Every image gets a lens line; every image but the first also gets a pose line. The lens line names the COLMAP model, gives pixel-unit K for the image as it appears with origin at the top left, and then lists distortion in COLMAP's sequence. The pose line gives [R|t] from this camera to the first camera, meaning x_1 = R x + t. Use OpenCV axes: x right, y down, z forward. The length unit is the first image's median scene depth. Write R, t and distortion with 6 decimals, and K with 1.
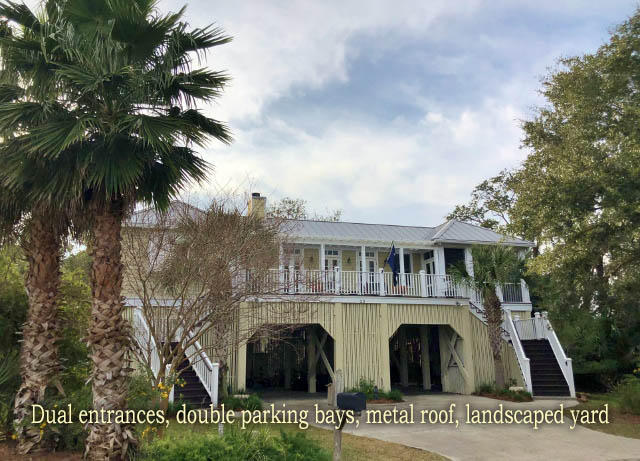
lens RADIAL K [[521.5, 0, 320.0], [0, 521.5, 230.5], [0, 0, 1]] dist [-0.005010, -0.007432]
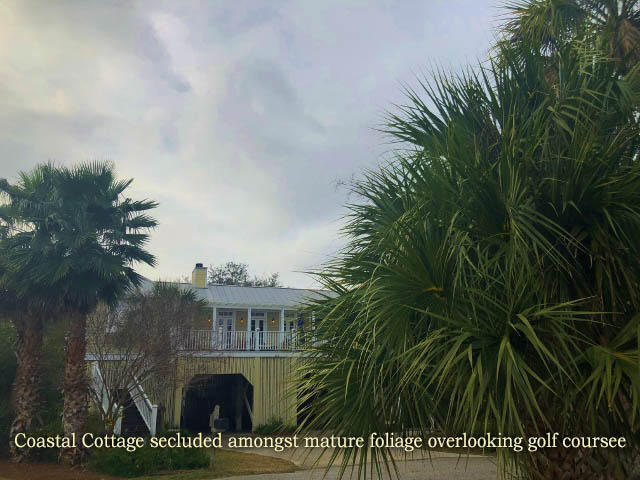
lens RADIAL K [[530.3, 0, 320.0], [0, 530.3, 240.0], [0, 0, 1]] dist [0.031814, -0.012077]
pose [[0.998518, 0.015044, 0.052306, 0.223995], [-0.011951, 0.998190, -0.058945, -0.139436], [-0.053098, 0.058233, 0.996890, -0.623183]]
